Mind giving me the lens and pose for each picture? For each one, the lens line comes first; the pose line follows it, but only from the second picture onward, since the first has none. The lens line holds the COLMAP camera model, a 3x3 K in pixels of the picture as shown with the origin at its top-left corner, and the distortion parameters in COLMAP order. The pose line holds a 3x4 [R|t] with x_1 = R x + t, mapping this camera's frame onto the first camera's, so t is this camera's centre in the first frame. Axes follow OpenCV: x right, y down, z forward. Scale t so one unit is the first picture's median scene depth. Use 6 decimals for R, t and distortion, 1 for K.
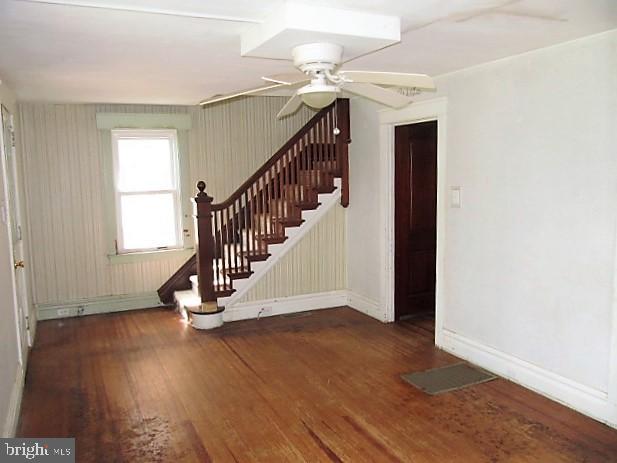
lens RADIAL K [[525.3, 0, 304.3], [0, 525.3, 235.0], [0, 0, 1]] dist [-0.005319, -0.001378]
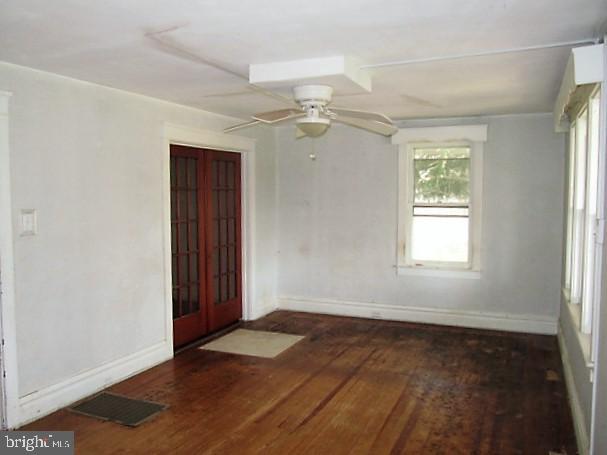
lens RADIAL K [[516.8, 0, 299.6], [0, 516.8, 225.2], [0, 0, 1]] dist [-0.005319, -0.001378]
pose [[-0.655704, -0.037712, 0.754076, -0.695642], [0.095363, 0.986617, 0.132264, -0.160715], [-0.748971, 0.158637, -0.643332, 1.444912]]
